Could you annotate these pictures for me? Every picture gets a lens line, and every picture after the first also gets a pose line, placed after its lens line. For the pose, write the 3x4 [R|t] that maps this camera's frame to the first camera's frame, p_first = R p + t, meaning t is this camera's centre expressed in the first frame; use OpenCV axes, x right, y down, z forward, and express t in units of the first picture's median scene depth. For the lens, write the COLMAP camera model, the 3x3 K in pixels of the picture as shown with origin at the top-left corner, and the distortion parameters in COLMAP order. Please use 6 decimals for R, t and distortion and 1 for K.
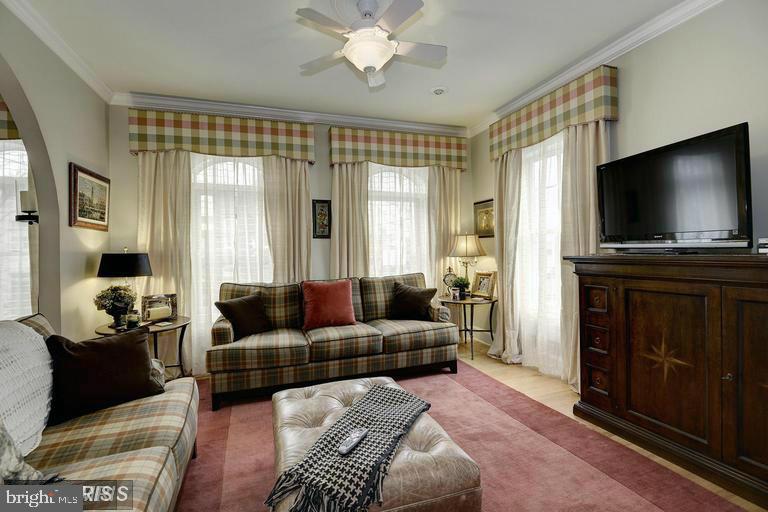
lens RADIAL K [[348.6, 0, 381.4], [0, 348.6, 252.9], [0, 0, 1]] dist [-0.019749, -0.001126]
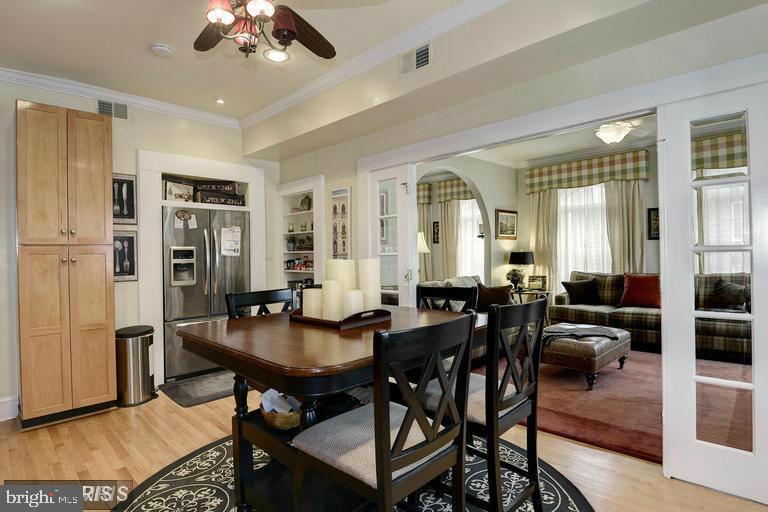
lens RADIAL K [[406.0, 0, 384.0], [0, 406.0, 255.7], [0, 0, 1]] dist [0.000102, -0.000202]
pose [[0.424855, 0.012996, -0.905168, 0.833529], [0.002010, 0.999881, 0.015299, -0.011522], [0.905259, -0.008320, 0.424778, -0.540533]]
